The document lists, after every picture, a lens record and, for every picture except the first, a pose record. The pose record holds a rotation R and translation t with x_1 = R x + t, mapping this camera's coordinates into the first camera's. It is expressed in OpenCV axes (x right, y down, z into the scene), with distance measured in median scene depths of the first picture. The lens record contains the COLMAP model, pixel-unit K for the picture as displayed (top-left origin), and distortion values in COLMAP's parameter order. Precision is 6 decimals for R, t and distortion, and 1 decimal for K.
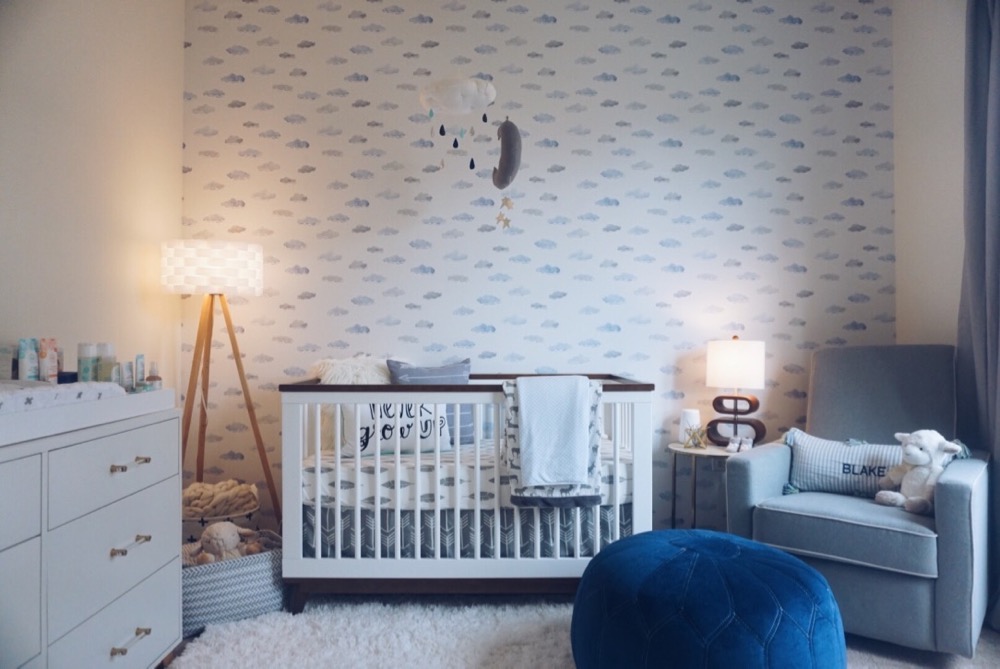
lens RADIAL K [[656.4, 0, 500.0], [0, 656.4, 334.5], [0, 0, 1]] dist [-0.075282, 0.054862]
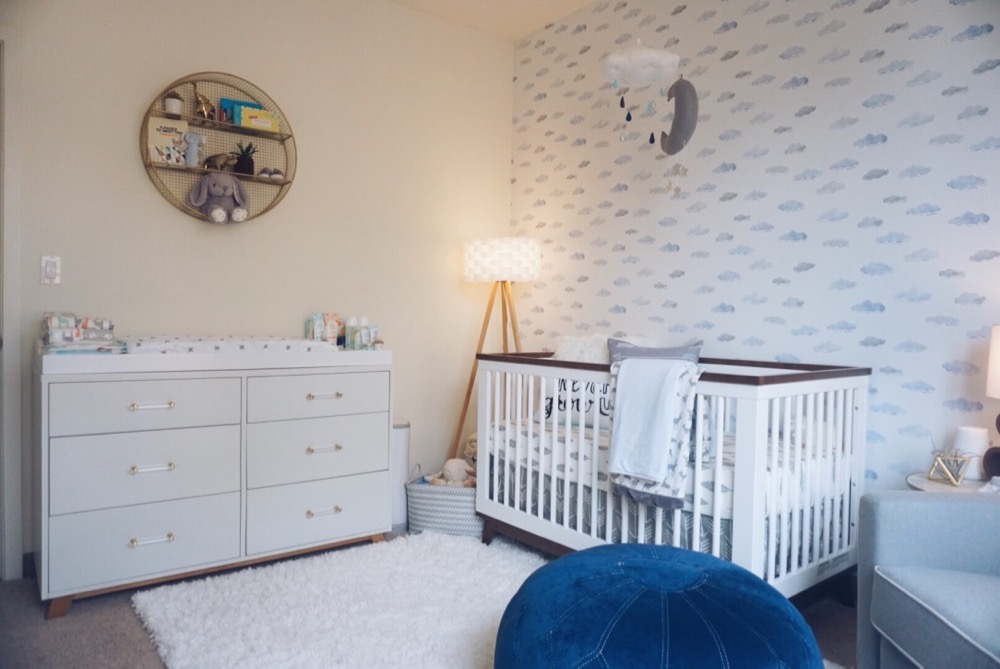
lens RADIAL K [[656.4, 0, 500.0], [0, 656.4, 334.5], [0, 0, 1]] dist [-0.075282, 0.054862]
pose [[0.614280, 0.027768, -0.788600, 0.642409], [-0.008190, 0.999551, 0.028817, 0.004767], [0.789046, -0.011243, 0.614232, 0.267940]]
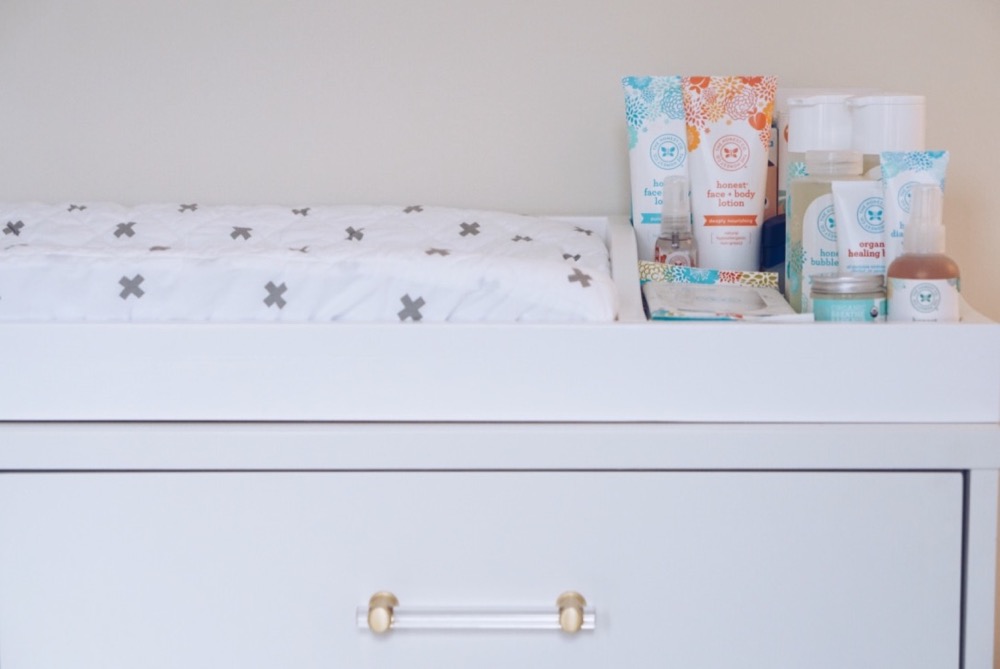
lens RADIAL K [[2164.7, 0, 500.0], [0, 2164.7, 334.5], [0, 0, 1]] dist [0.077708, -0.155938]
pose [[-0.031311, 0.120244, -0.992250, 0.144402], [0.013083, 0.992701, 0.119886, 0.001713], [0.999424, -0.009227, -0.032656, 0.741318]]
